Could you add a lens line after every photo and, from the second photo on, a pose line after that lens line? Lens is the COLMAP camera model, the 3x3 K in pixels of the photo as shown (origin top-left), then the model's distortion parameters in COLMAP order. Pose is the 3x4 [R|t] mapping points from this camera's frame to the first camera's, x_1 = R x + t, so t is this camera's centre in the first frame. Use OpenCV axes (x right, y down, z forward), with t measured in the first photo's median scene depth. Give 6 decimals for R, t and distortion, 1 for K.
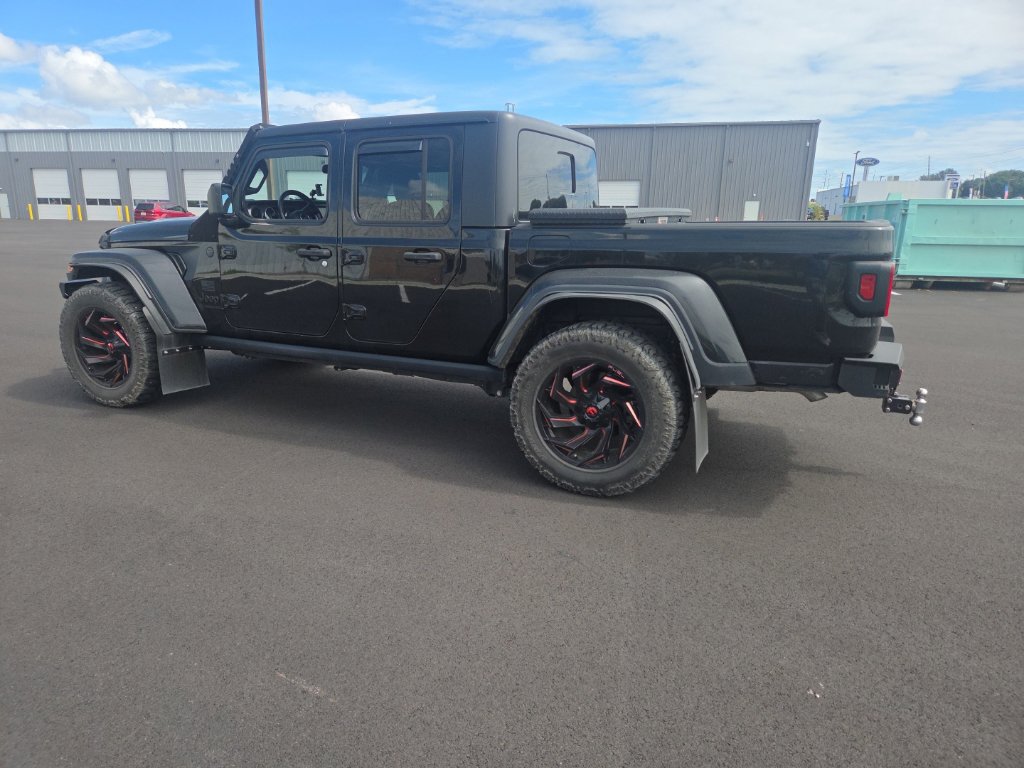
lens RADIAL K [[686.6, 0, 489.6], [0, 686.6, 389.6], [0, 0, 1]] dist [0.068077, -0.057010]
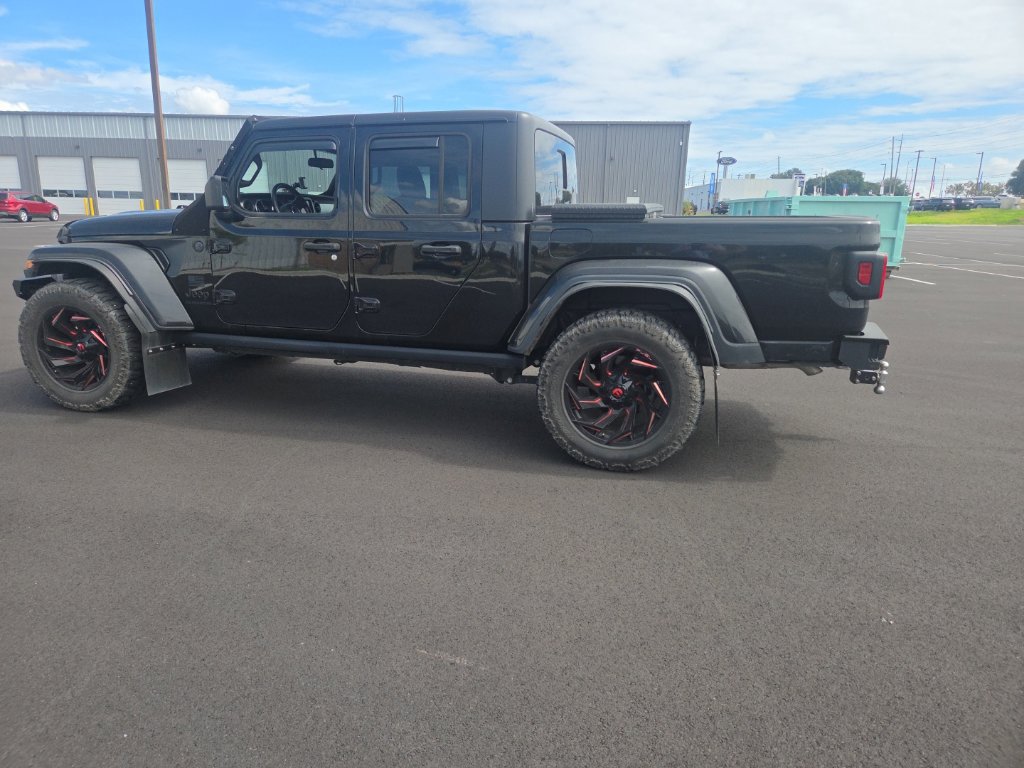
lens RADIAL K [[690.3, 0, 487.5], [0, 690.3, 379.1], [0, 0, 1]] dist [0.067414, -0.054090]
pose [[0.985690, -0.036639, 0.164537, -0.175457], [0.037617, 0.999288, -0.002835, 0.004790], [-0.164316, 0.008984, 0.986367, -0.024138]]
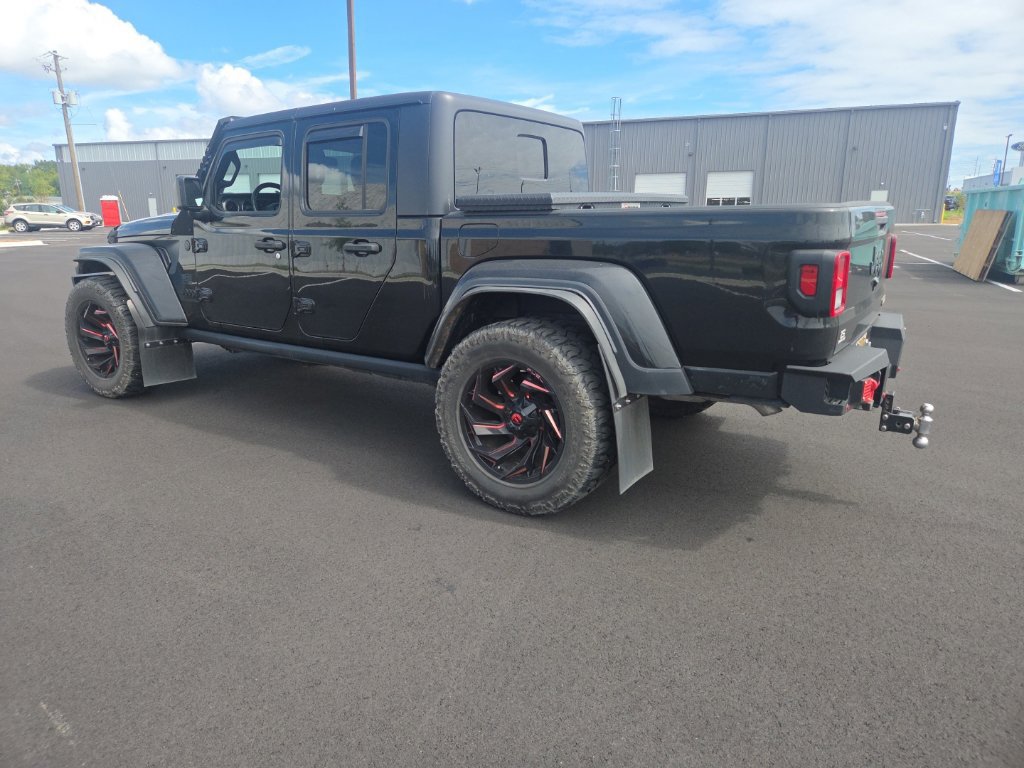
lens RADIAL K [[684.3, 0, 501.1], [0, 684.3, 367.5], [0, 0, 1]] dist [0.074463, -0.063947]
pose [[0.987717, 0.020553, -0.154893, 0.204013], [-0.024479, 0.999425, -0.023482, -0.010393], [0.154321, 0.026985, 0.987652, 0.088971]]
